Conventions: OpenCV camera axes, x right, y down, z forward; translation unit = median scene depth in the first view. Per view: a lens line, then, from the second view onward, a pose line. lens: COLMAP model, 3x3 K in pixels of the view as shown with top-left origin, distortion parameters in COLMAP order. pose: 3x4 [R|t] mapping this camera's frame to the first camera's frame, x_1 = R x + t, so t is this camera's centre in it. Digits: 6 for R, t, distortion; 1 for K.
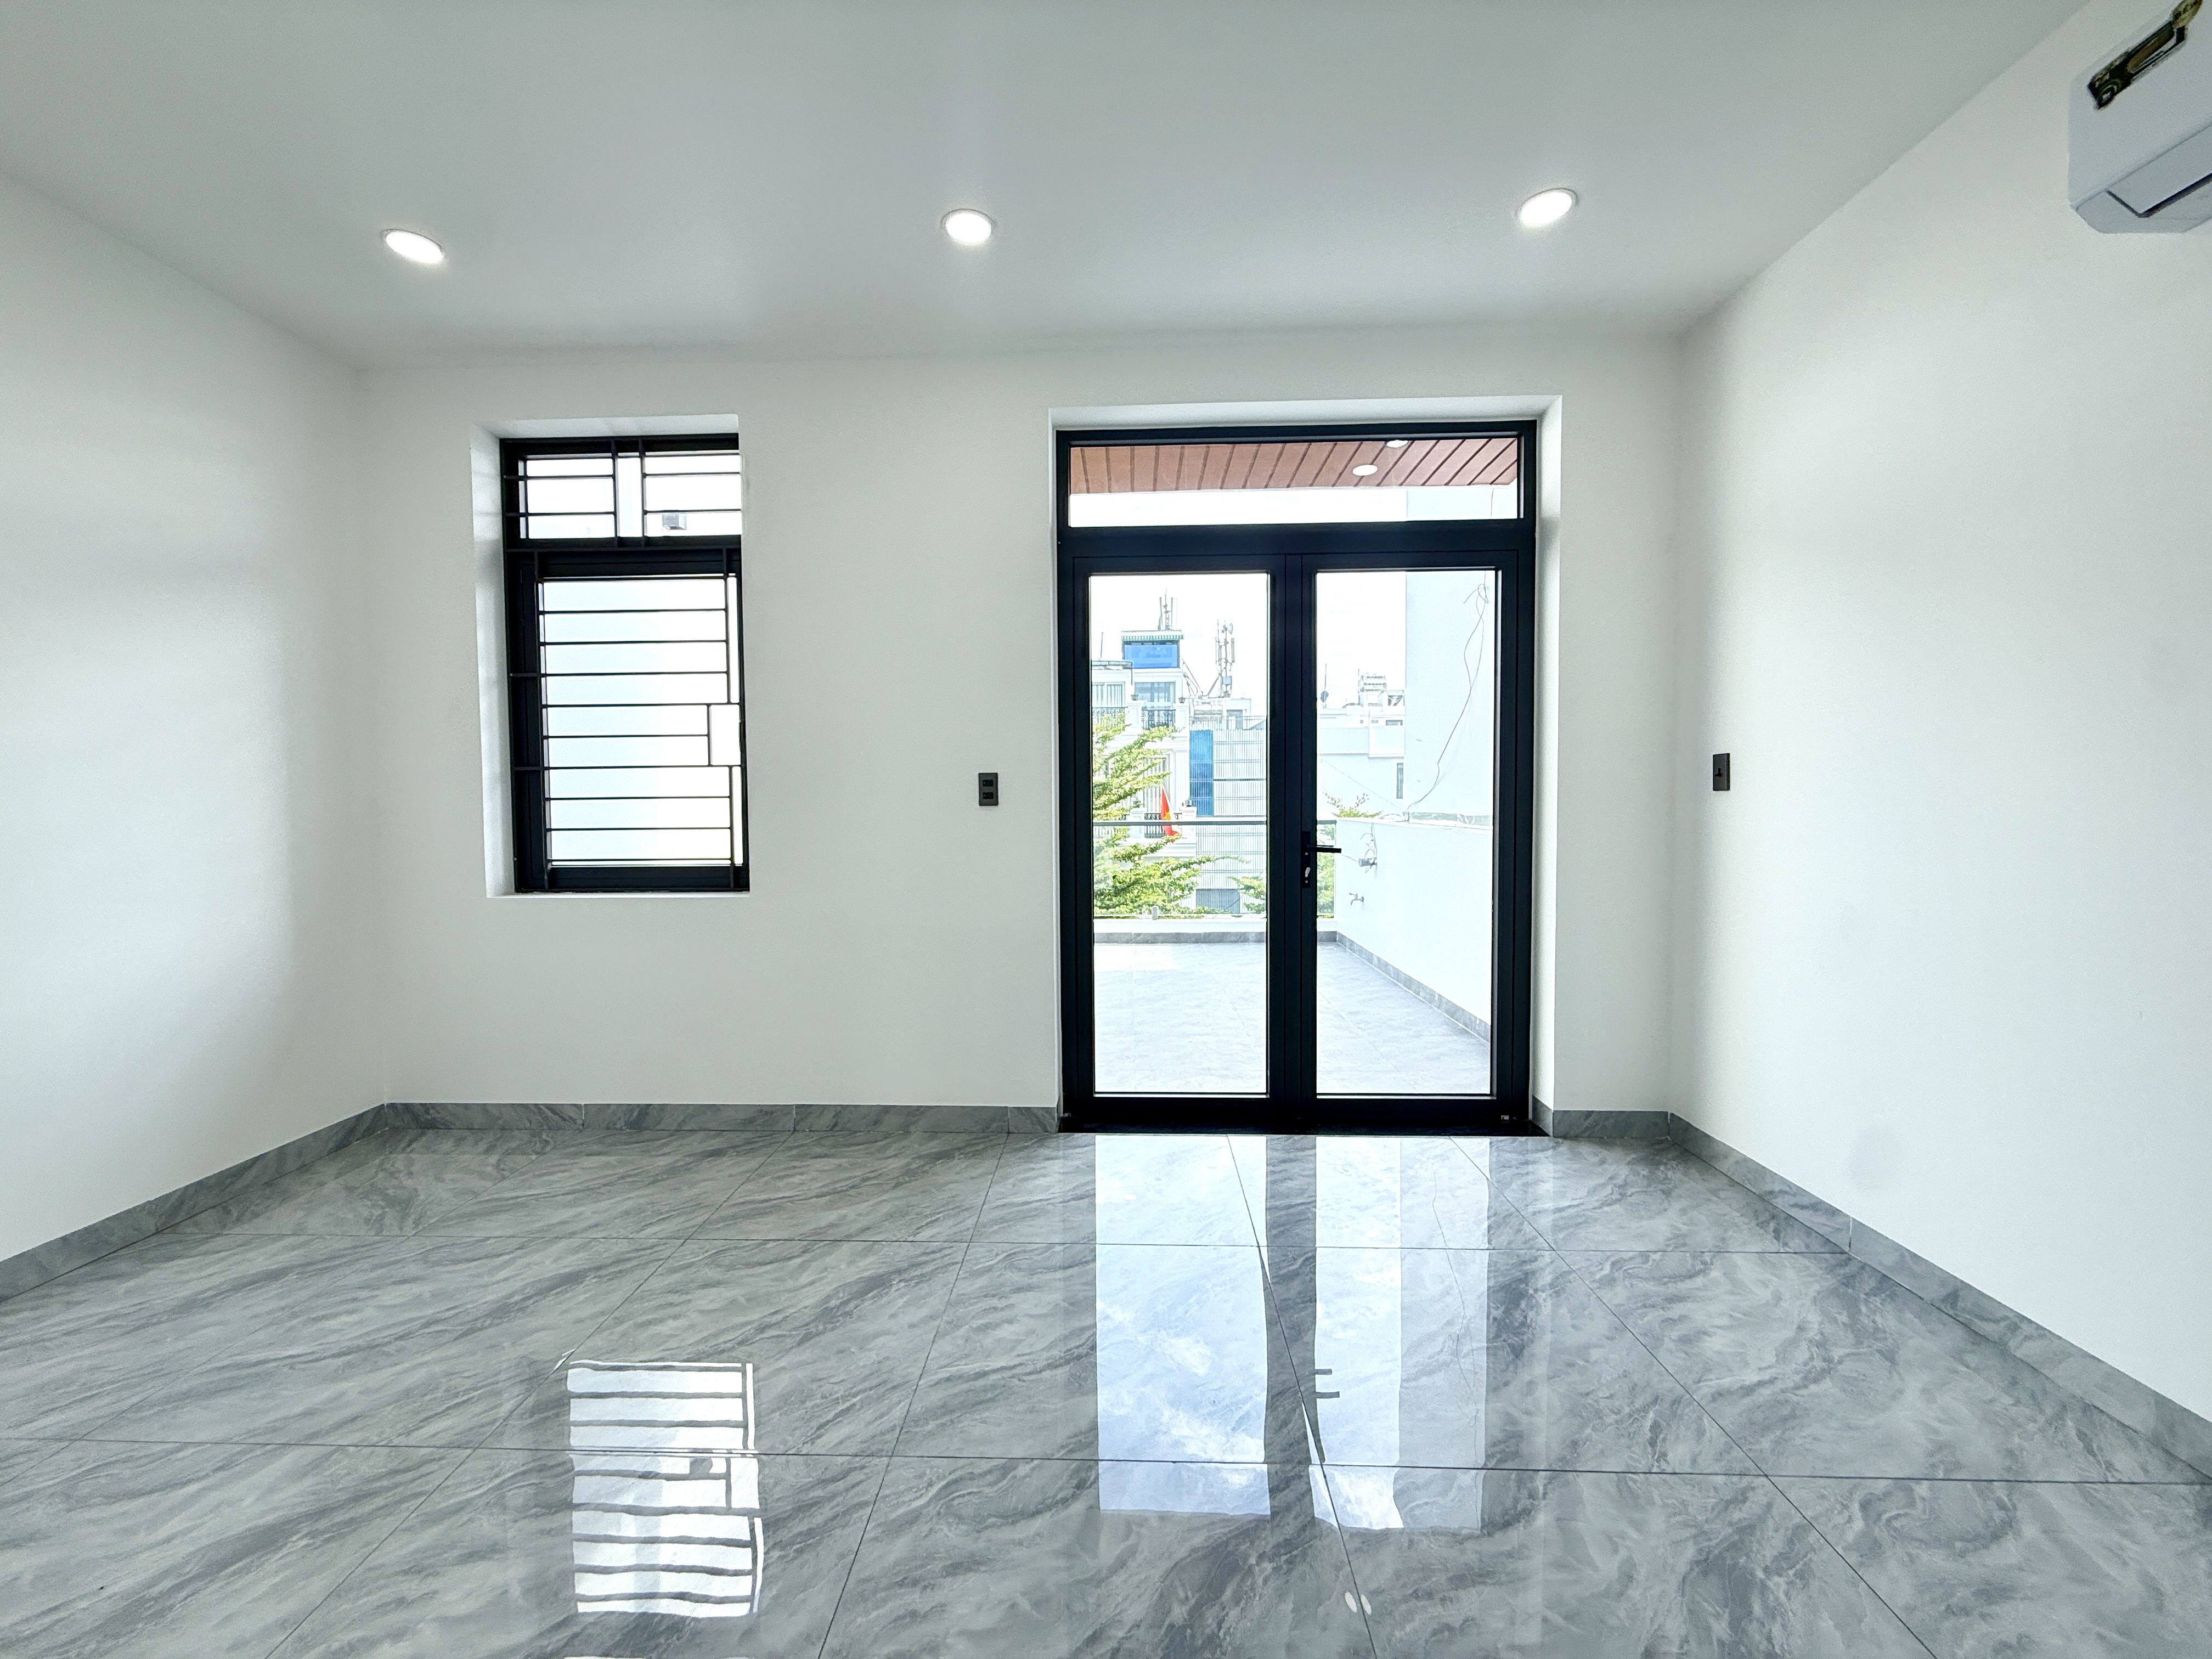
lens RADIAL K [[876.1, 0, 1034.5], [0, 876.1, 771.5], [0, 0, 1]] dist [0.000131, 0.000169]
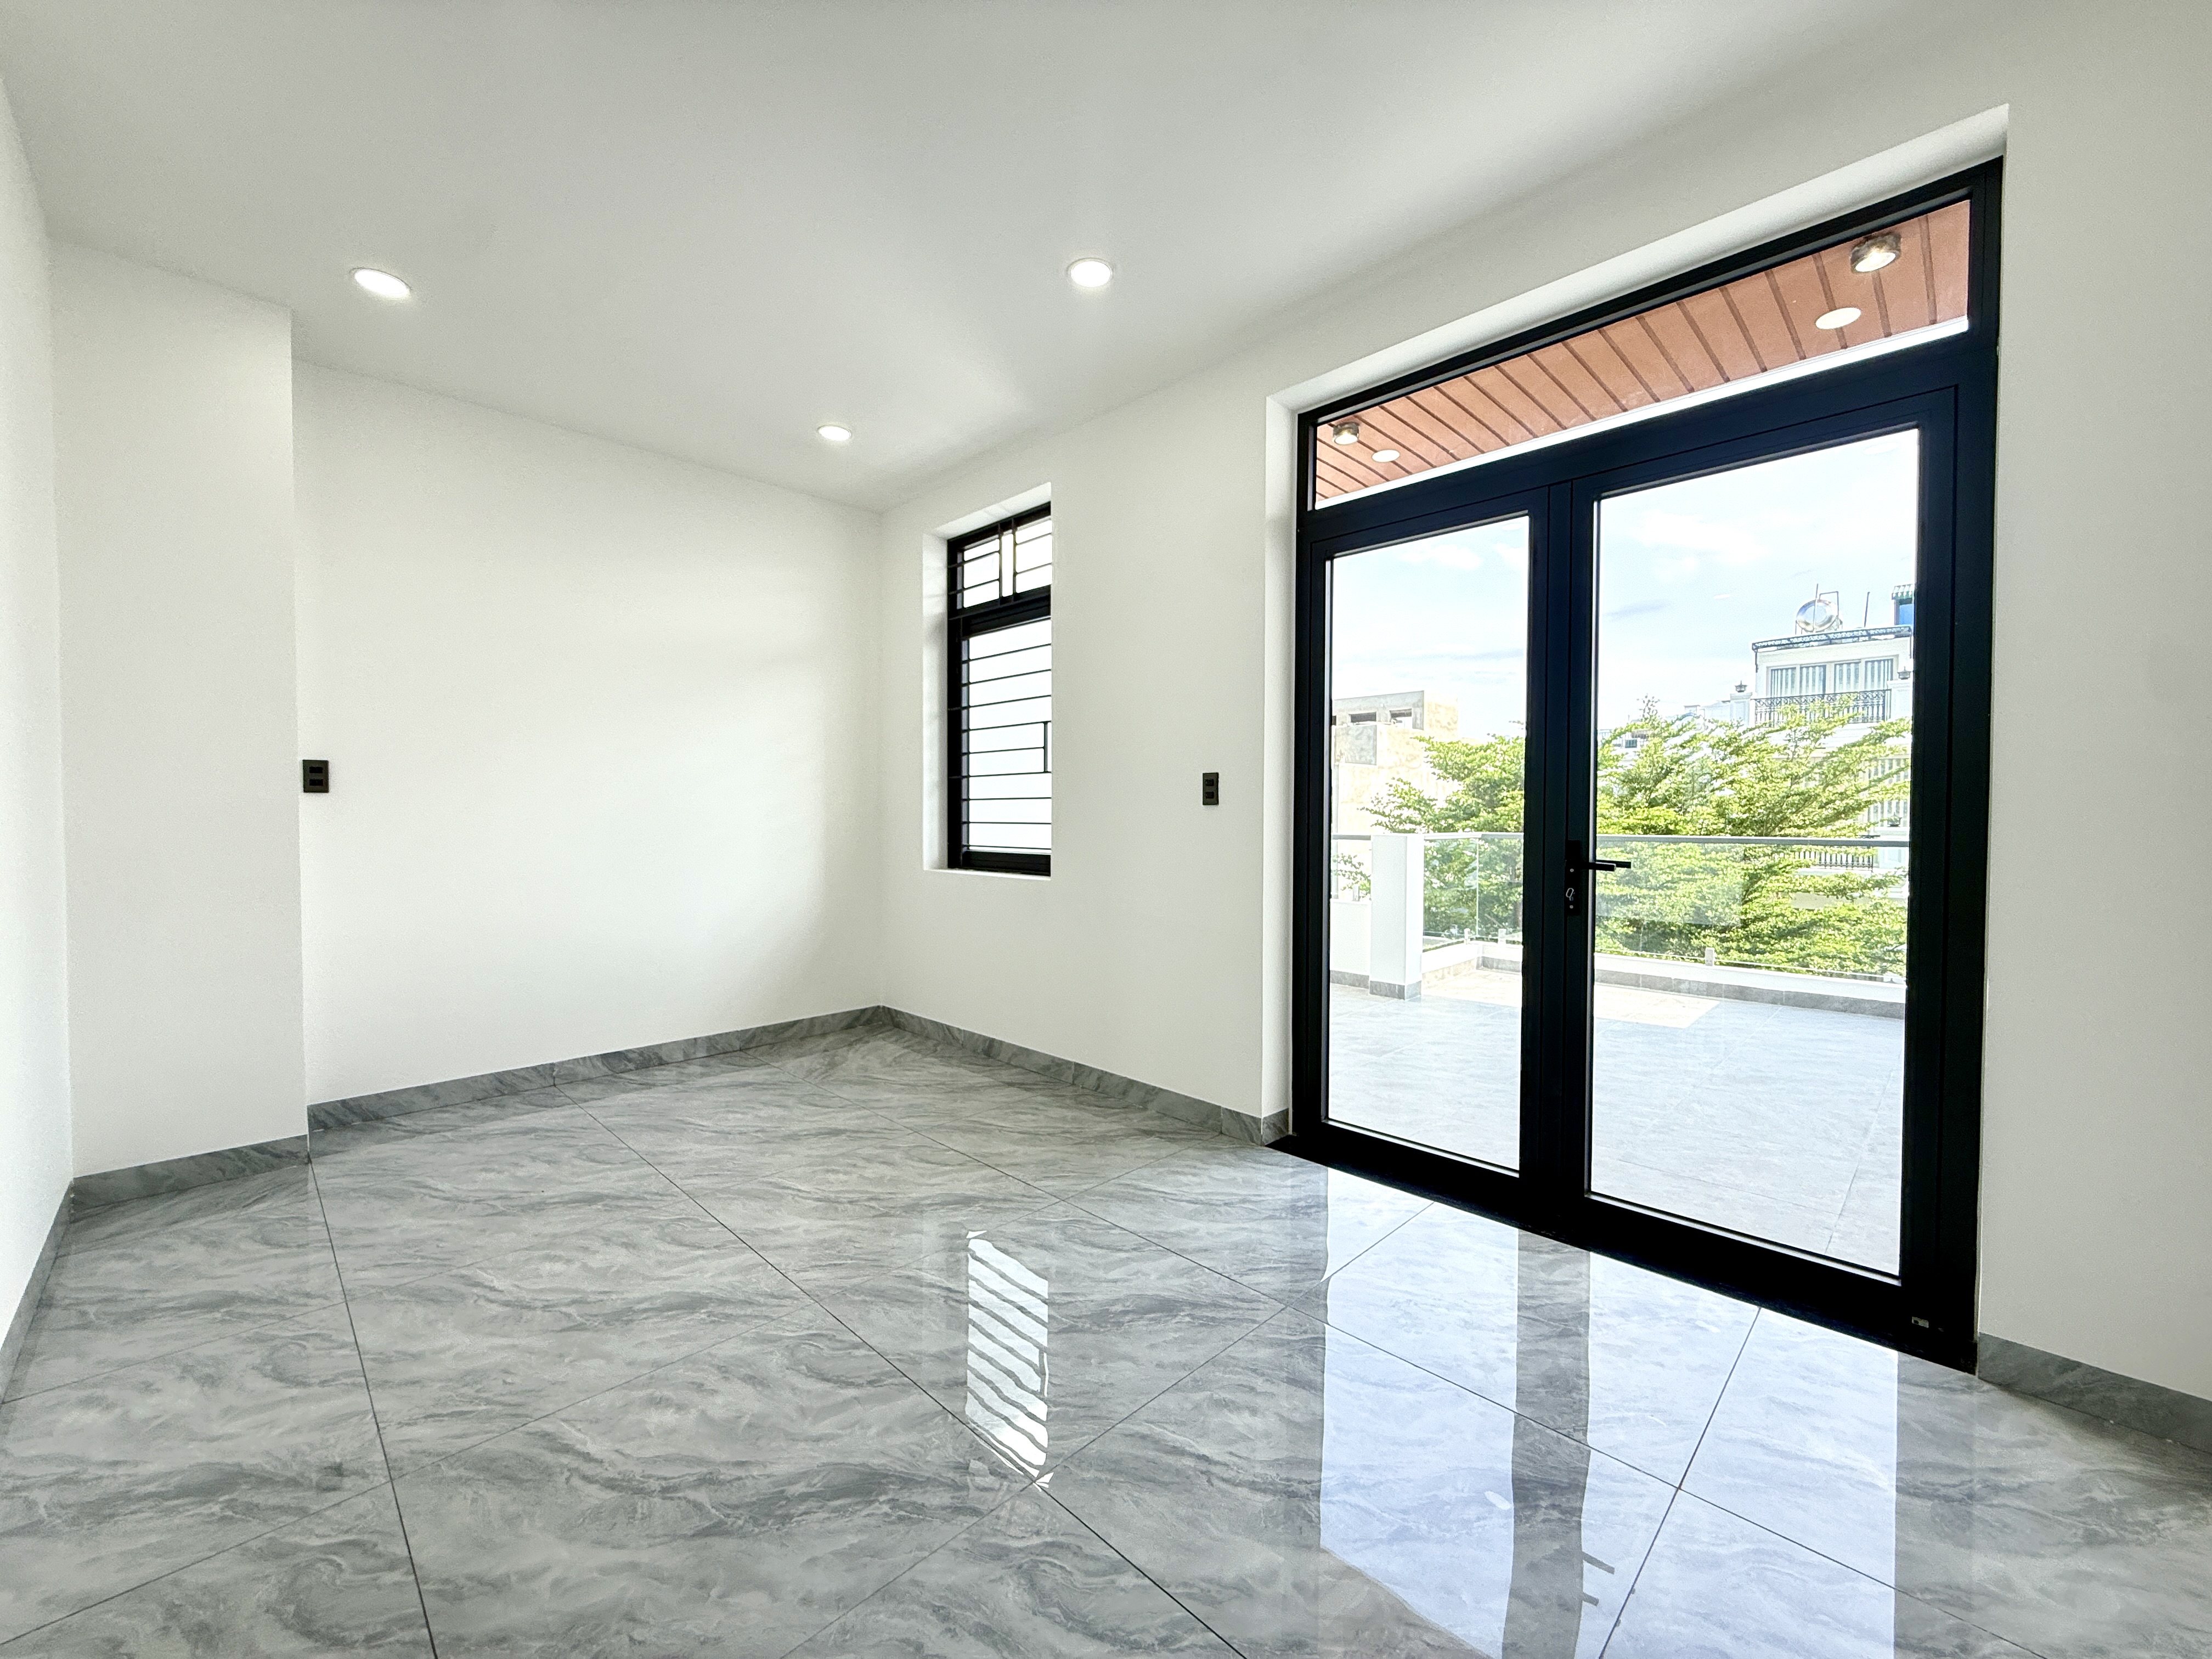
lens RADIAL K [[835.4, 0, 1057.5], [0, 835.4, 769.7], [0, 0, 1]] dist [0.001396, 0.000422]
pose [[0.745692, -0.022246, -0.665919, 0.461413], [0.010141, 0.999706, -0.022040, 0.017510], [0.666213, 0.009682, 0.745699, 0.157556]]
